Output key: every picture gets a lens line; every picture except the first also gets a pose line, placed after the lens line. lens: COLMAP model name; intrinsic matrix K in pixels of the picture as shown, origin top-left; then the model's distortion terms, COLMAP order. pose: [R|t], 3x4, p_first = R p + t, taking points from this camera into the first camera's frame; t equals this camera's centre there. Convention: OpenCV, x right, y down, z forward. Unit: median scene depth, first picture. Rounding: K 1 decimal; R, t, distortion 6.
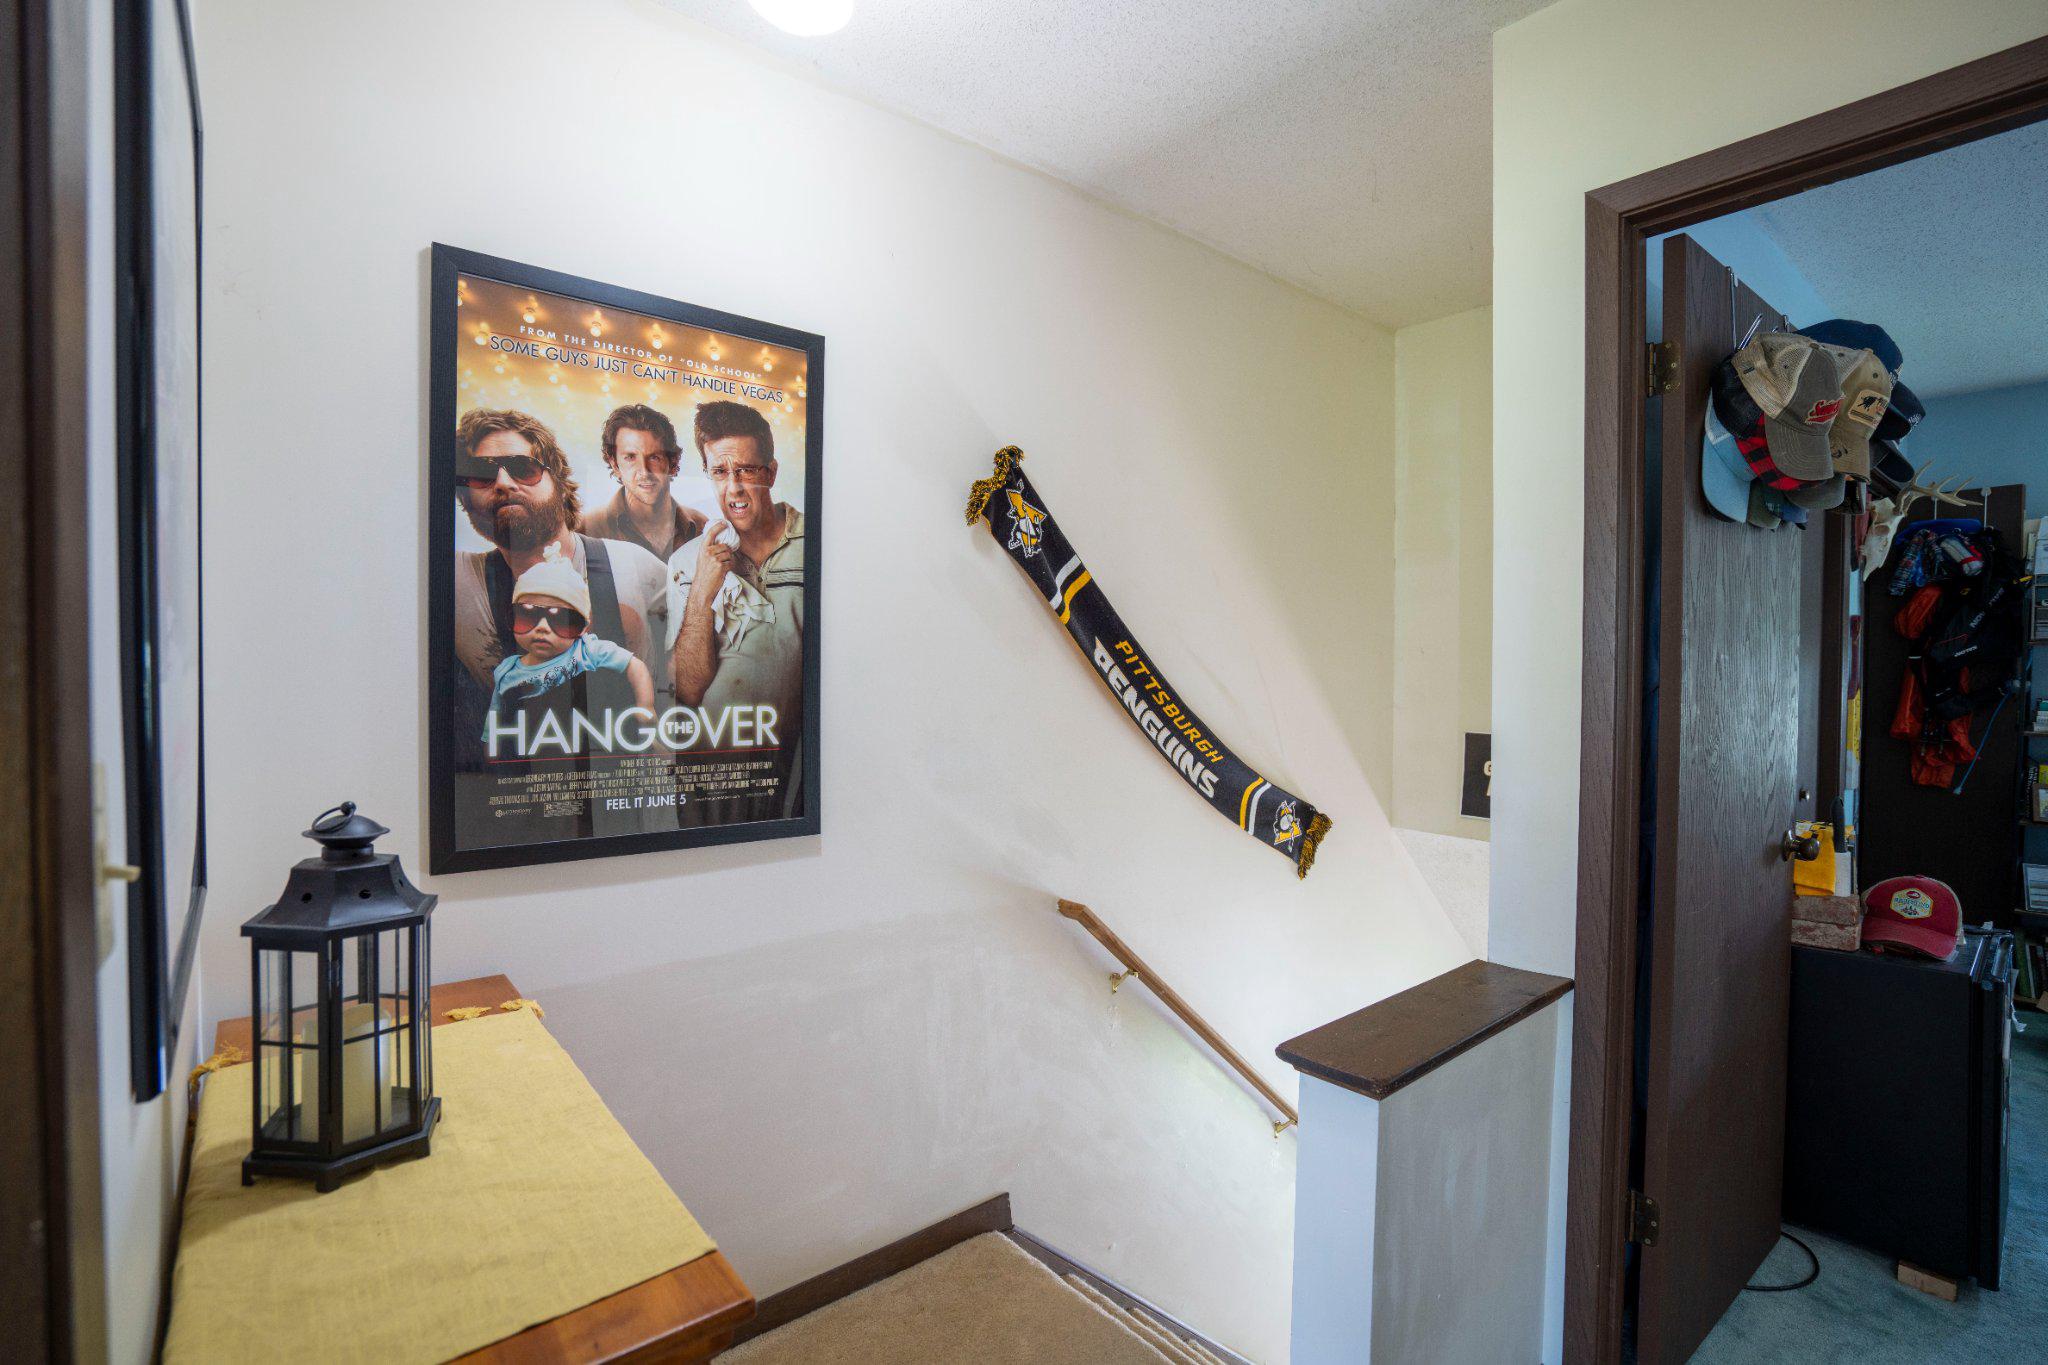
lens RADIAL K [[945.6, 0, 1019.9], [0, 945.6, 687.6], [0, 0, 1]] dist [-0.055392, 0.020562]
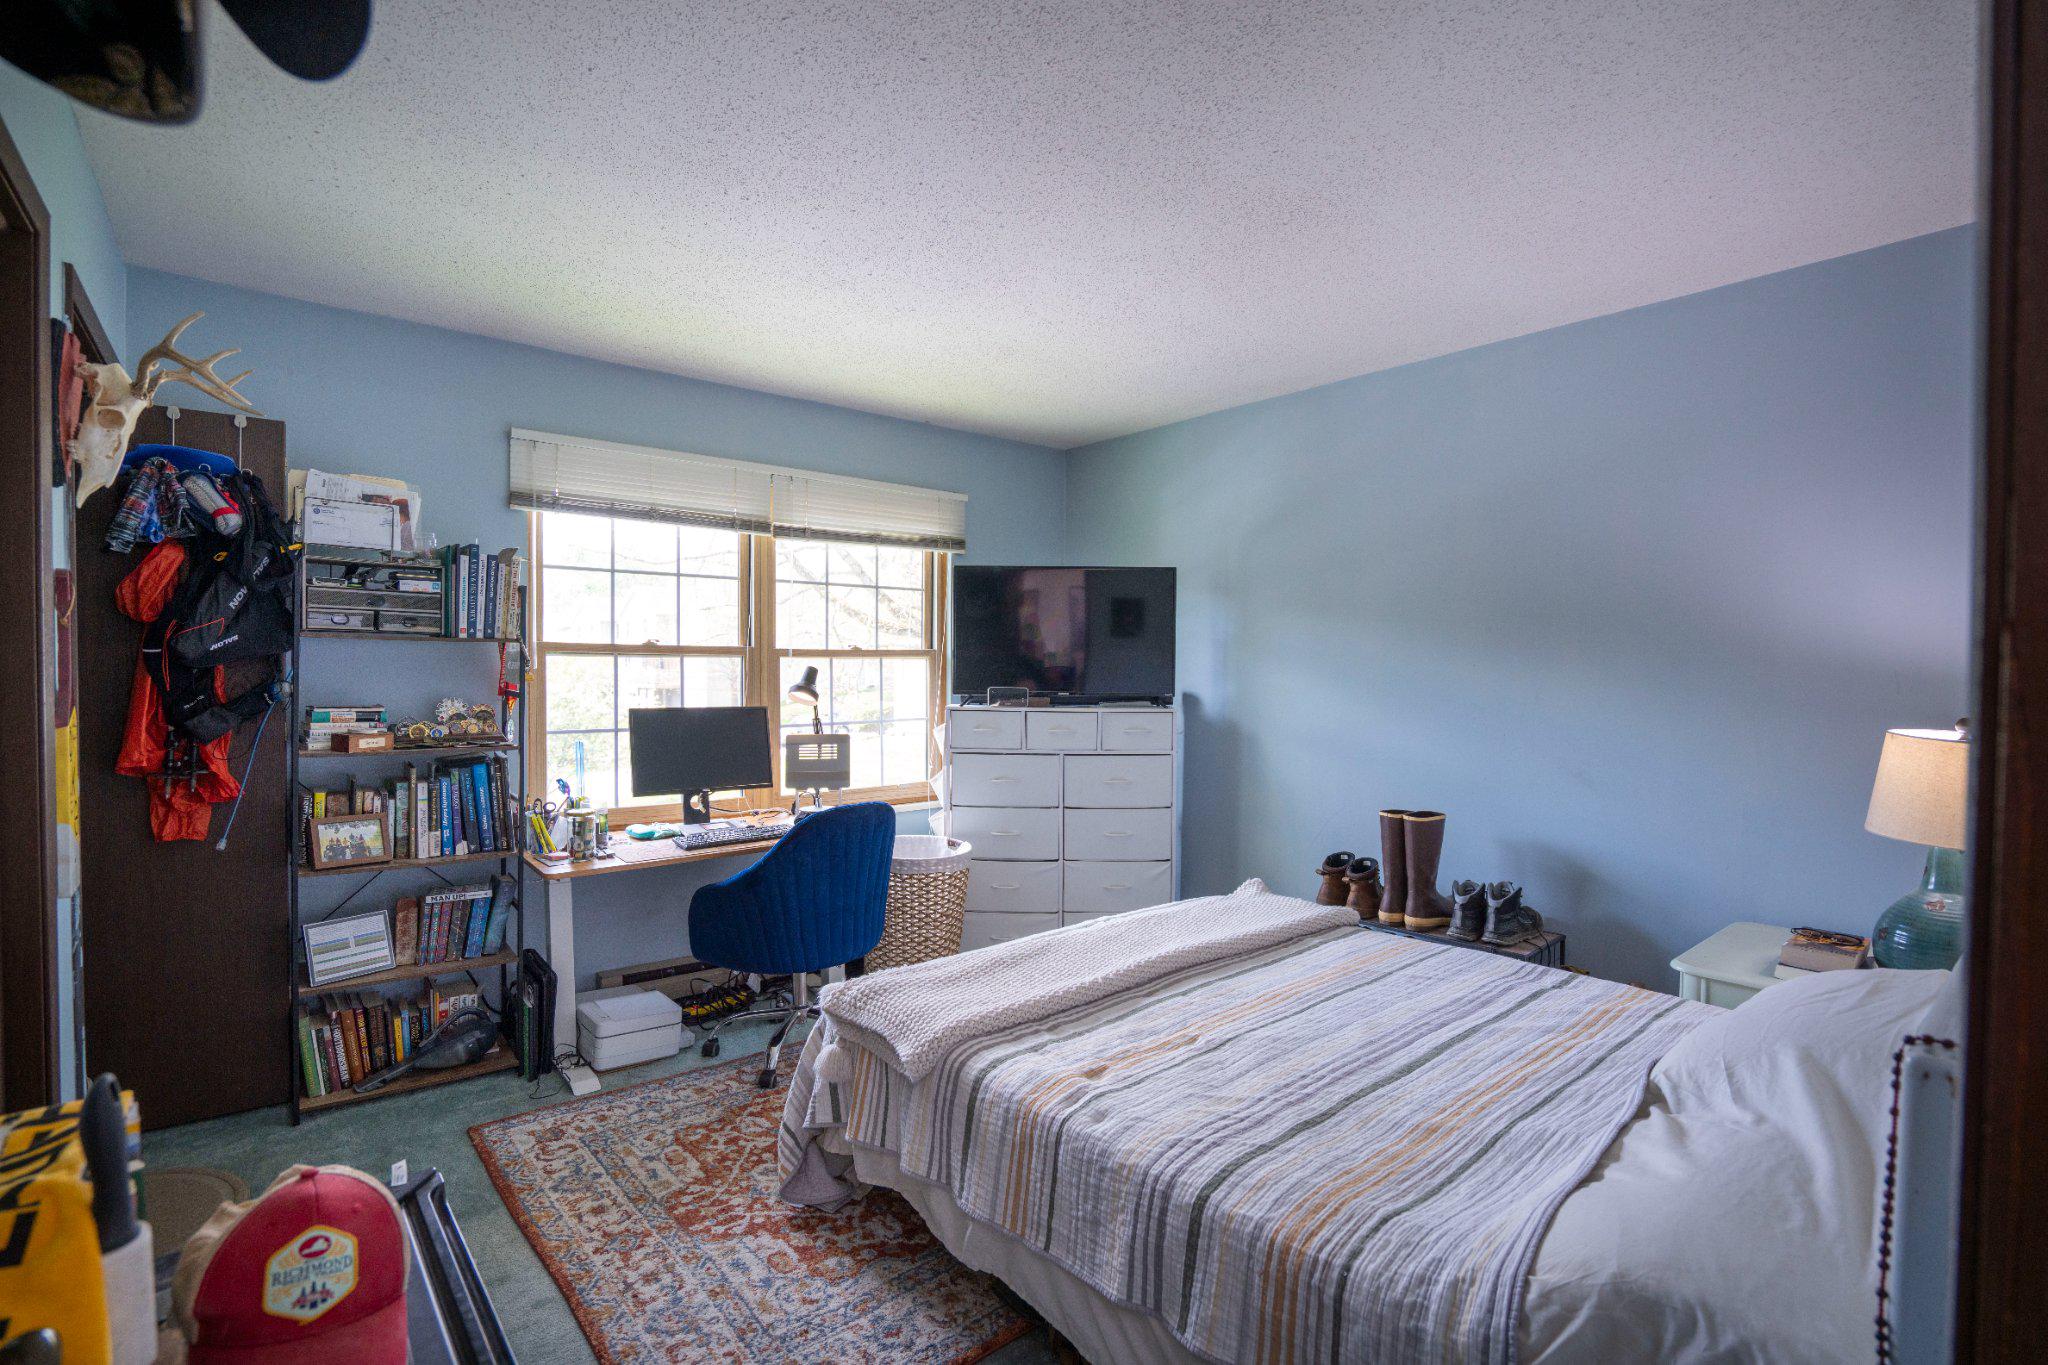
lens RADIAL K [[953.0, 0, 1024.0], [0, 953.0, 682.5], [0, 0, 1]] dist [-0.059066, 0.026639]
pose [[0.000277, -0.020748, 0.999785, 0.359035], [0.020882, 0.999567, 0.020738, -0.012250], [-0.999782, 0.020872, 0.000710, 0.422596]]
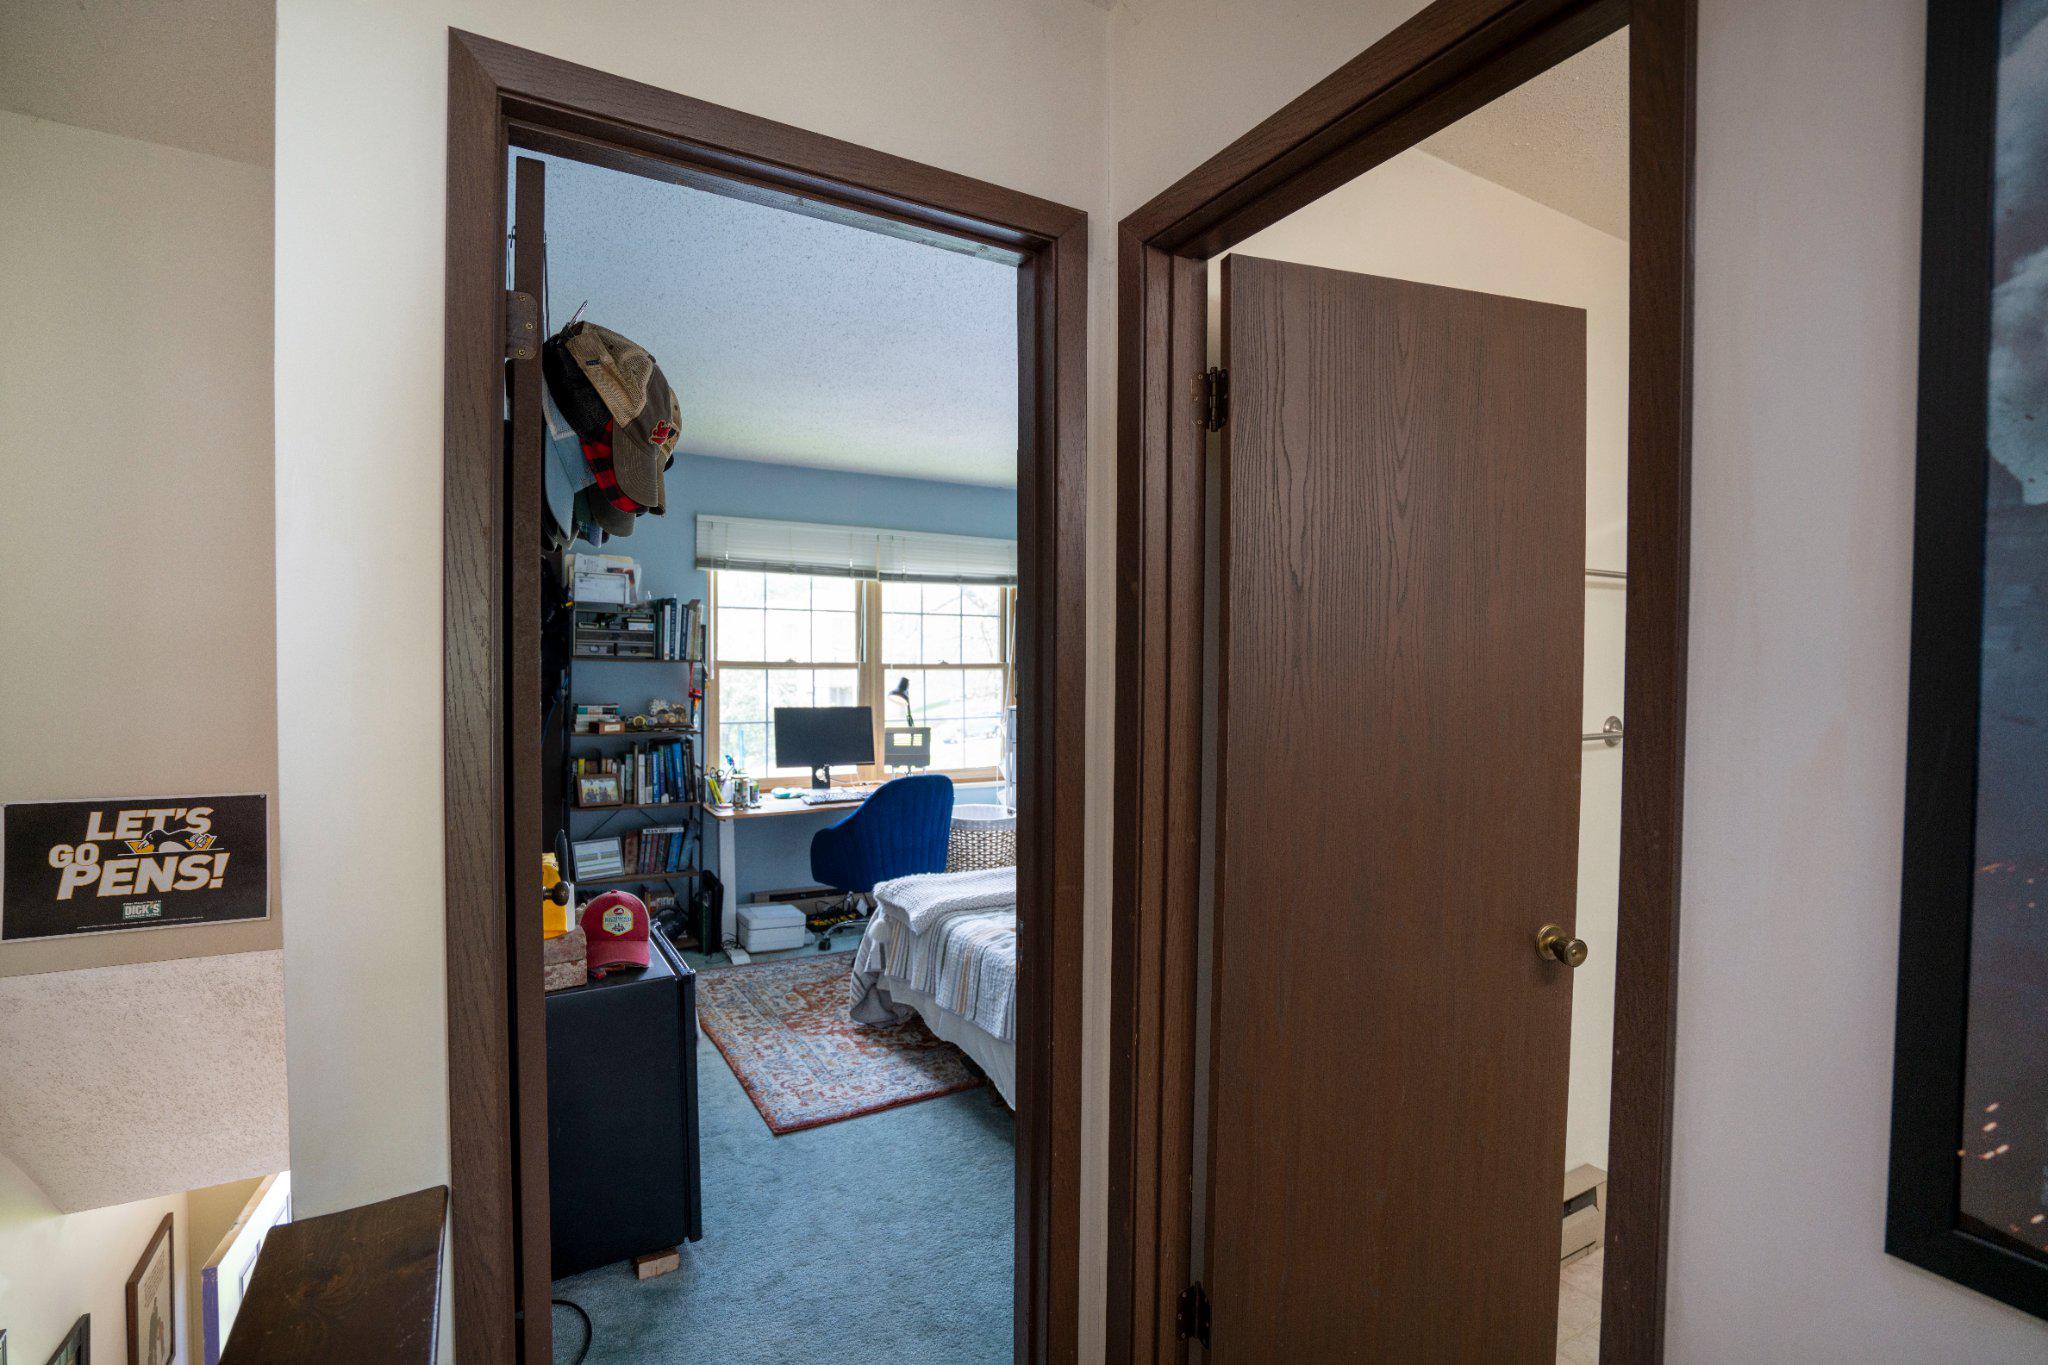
lens RADIAL K [[945.6, 0, 1019.9], [0, 945.6, 687.6], [0, 0, 1]] dist [-0.055392, 0.020562]
pose [[0.174331, -0.025052, 0.984368, 0.006753], [0.018160, 0.999588, 0.022223, -0.027746], [-0.984520, 0.014002, 0.174714, 0.219256]]
